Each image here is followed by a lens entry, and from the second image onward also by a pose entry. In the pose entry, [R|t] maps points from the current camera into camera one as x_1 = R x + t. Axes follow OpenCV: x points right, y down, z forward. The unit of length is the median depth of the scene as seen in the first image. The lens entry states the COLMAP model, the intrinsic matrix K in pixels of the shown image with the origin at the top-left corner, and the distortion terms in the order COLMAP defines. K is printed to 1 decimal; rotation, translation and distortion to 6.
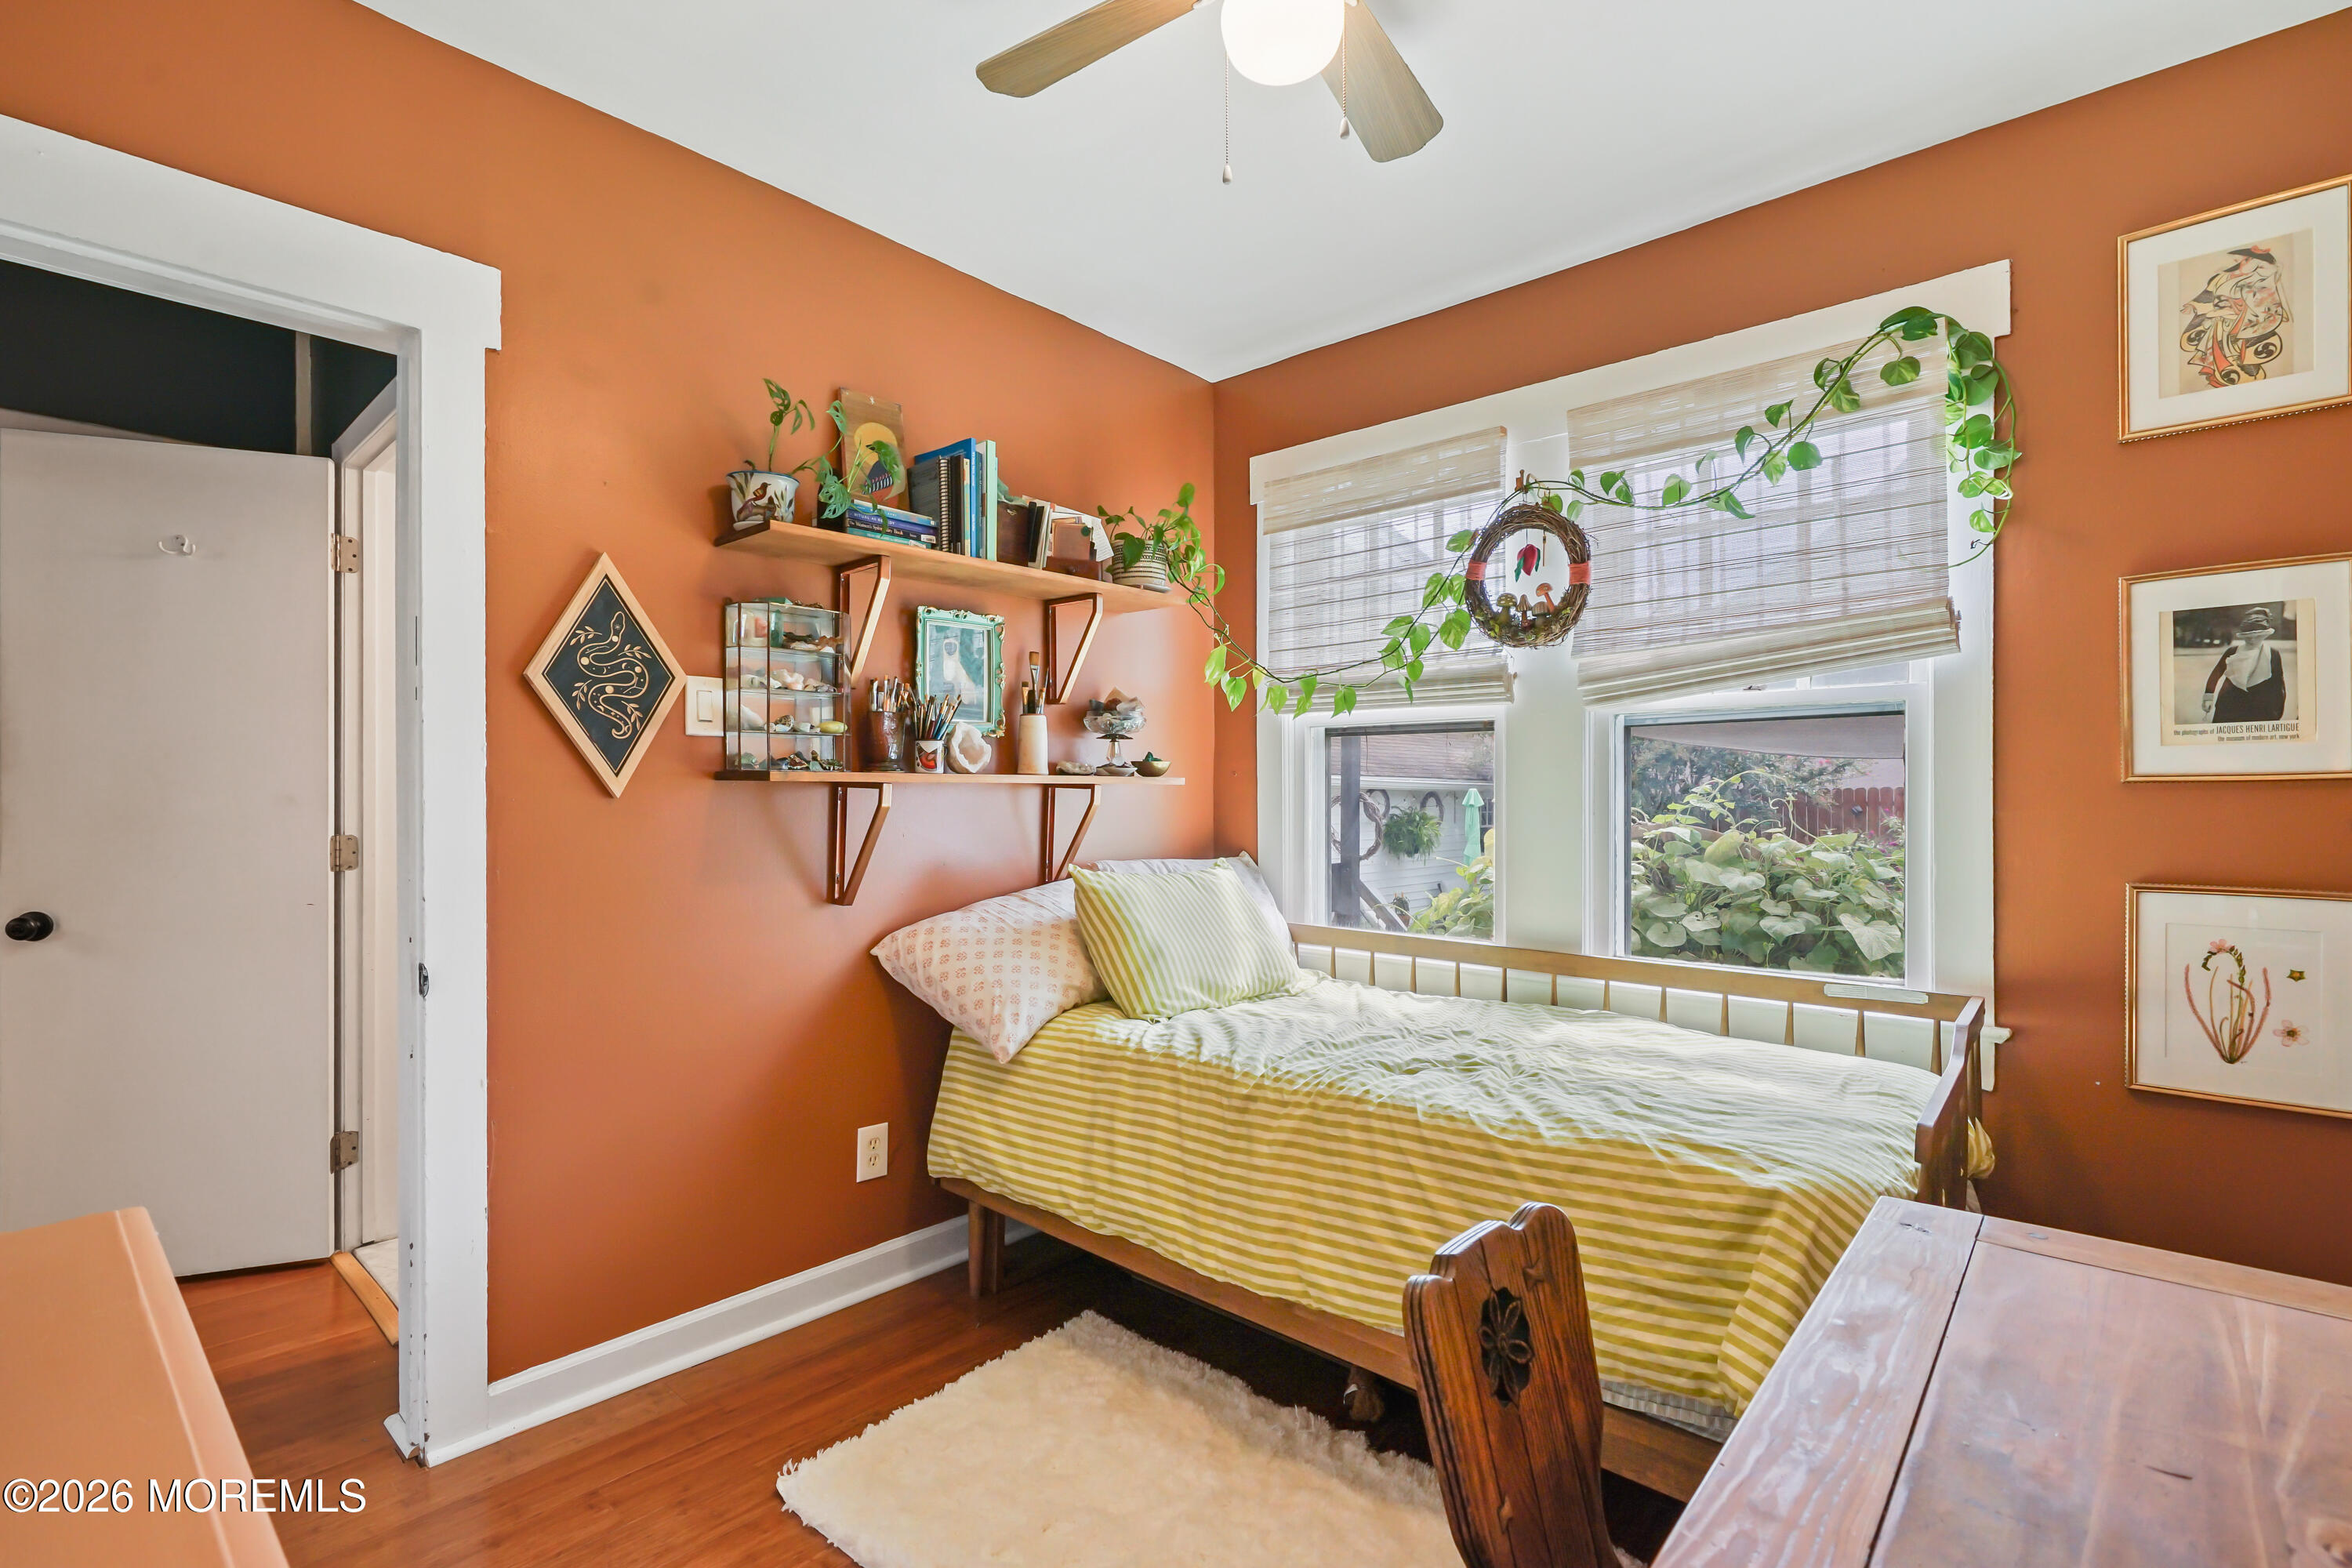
lens RADIAL K [[1078.4, 0, 1172.9], [0, 1078.4, 792.3], [0, 0, 1]] dist [-0.005186, 0.003212]
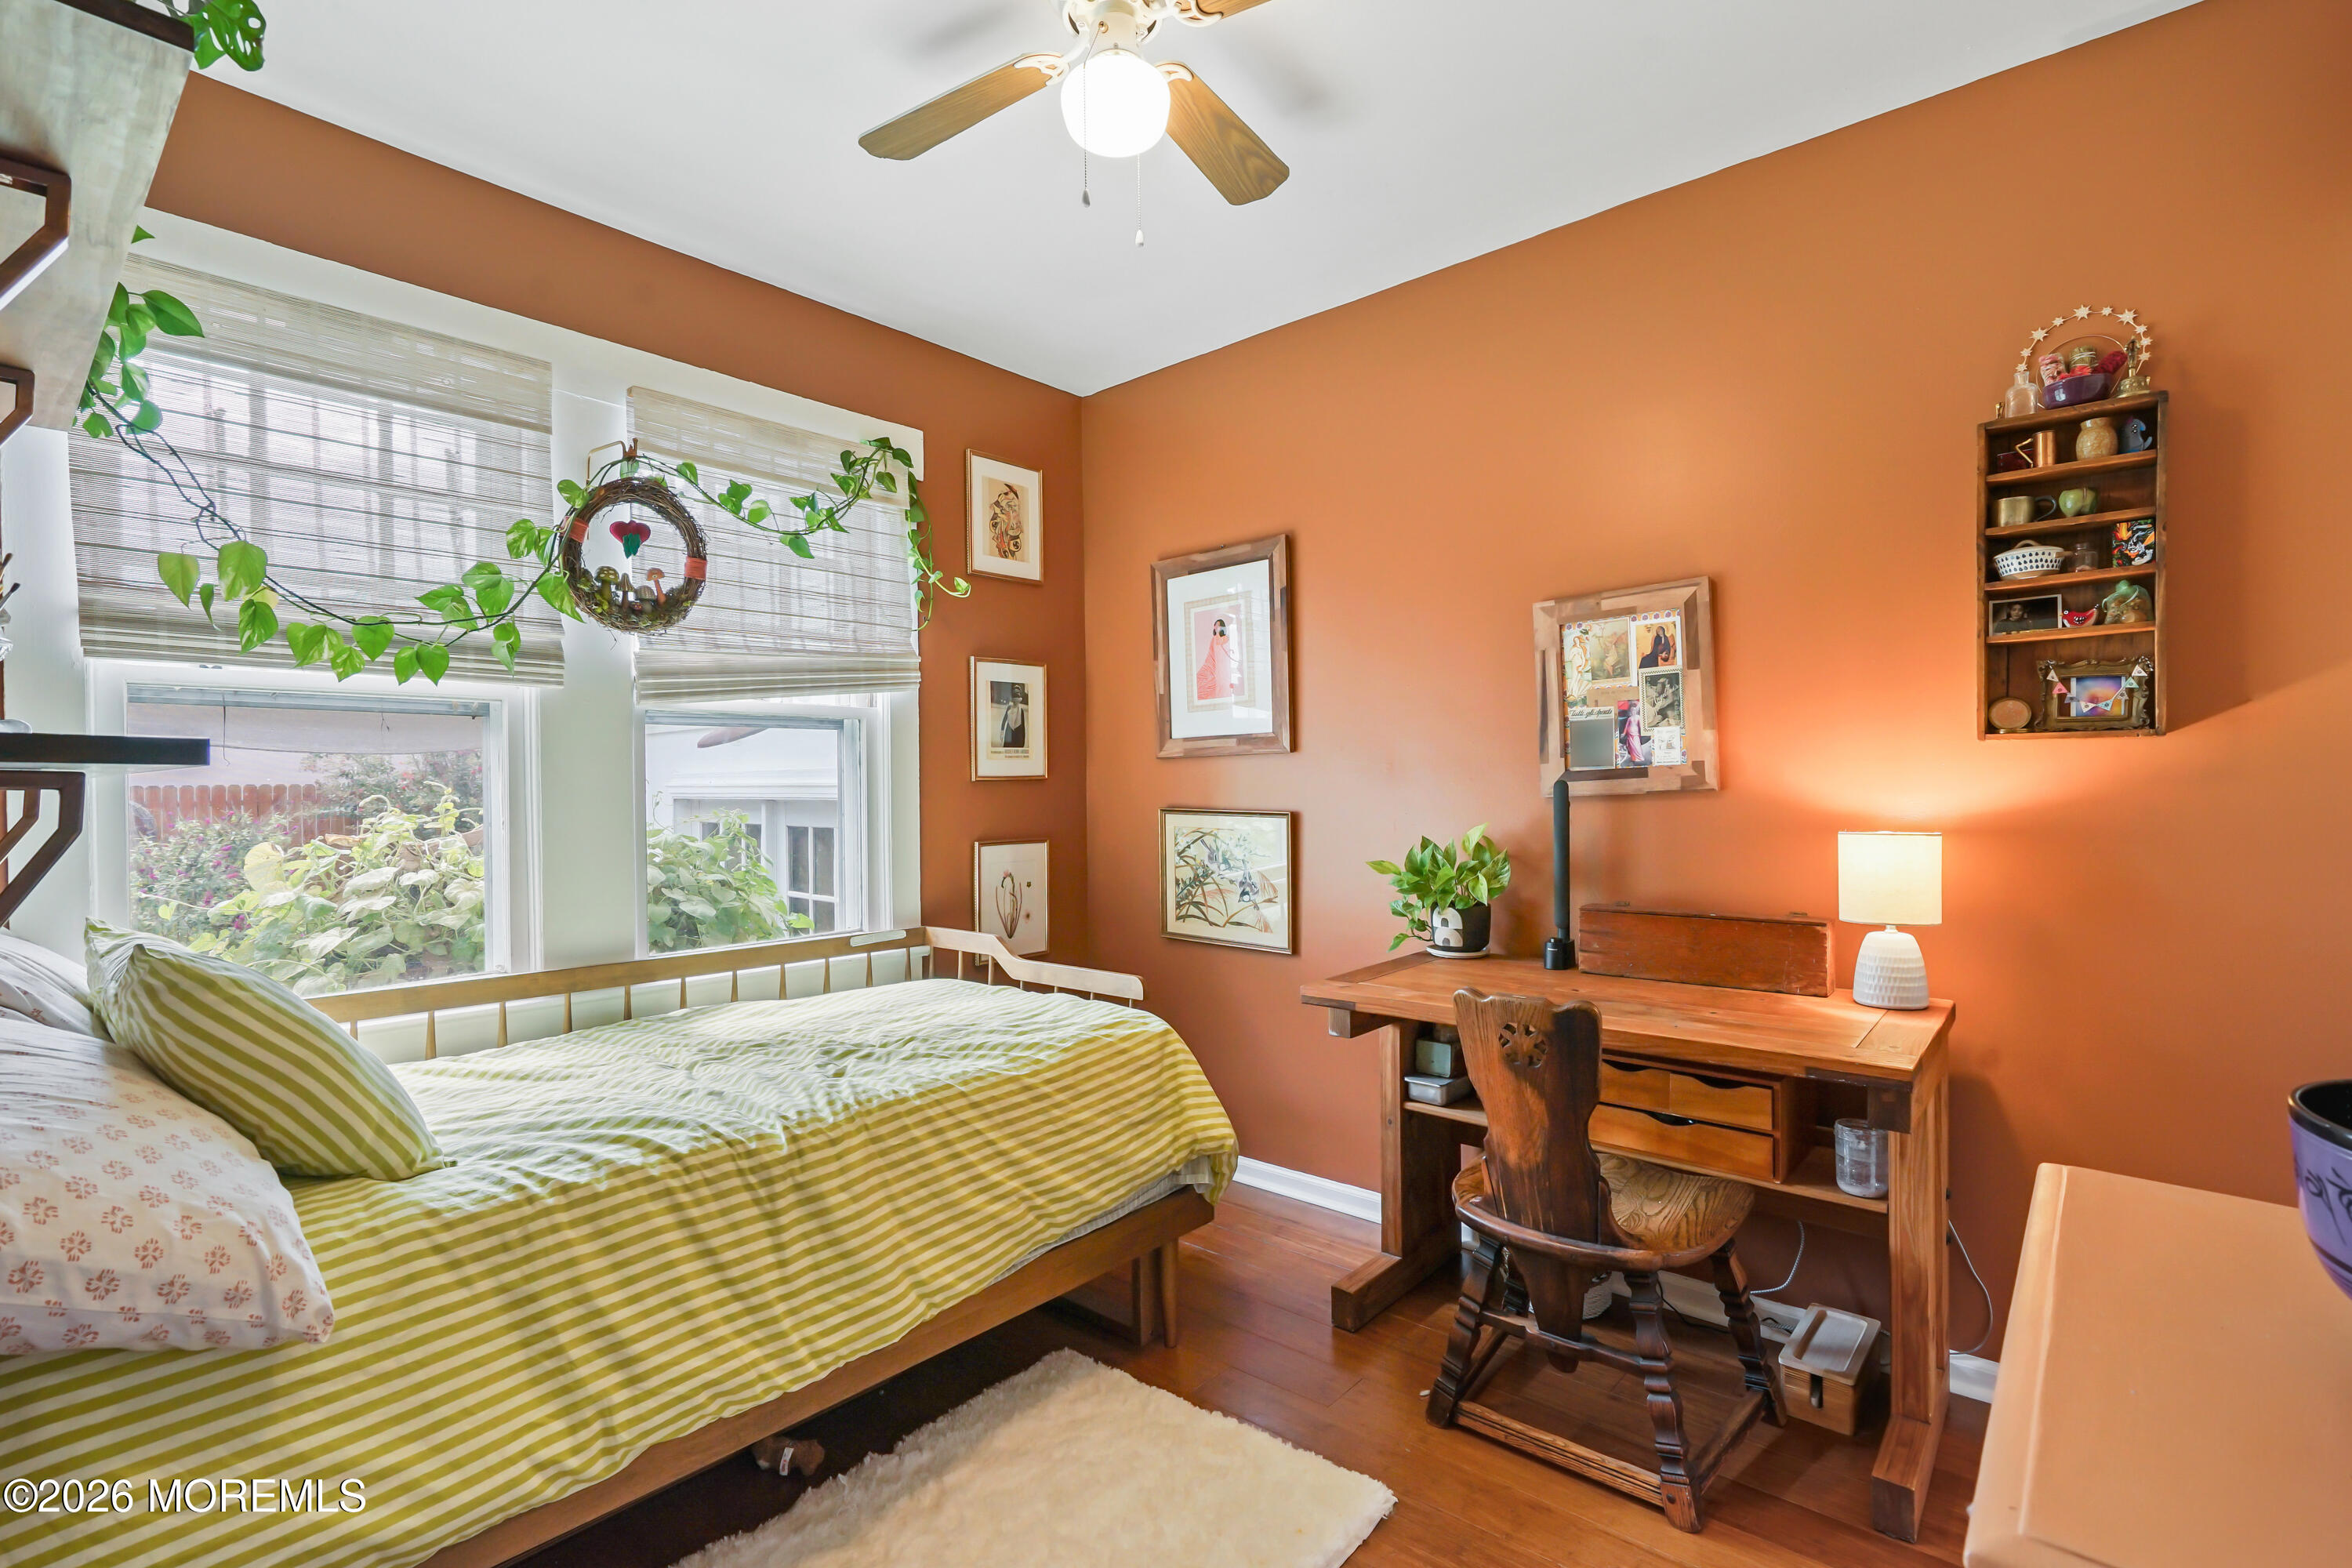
lens RADIAL K [[1078.4, 0, 1170.1], [0, 1078.4, 779.0], [0, 0, 1]] dist [-0.005186, 0.003212]
pose [[-0.013826, 0.003108, 0.999900, -0.680894], [0.004959, 0.999983, -0.003040, -0.004889], [-0.999892, 0.004917, -0.013842, 0.634608]]
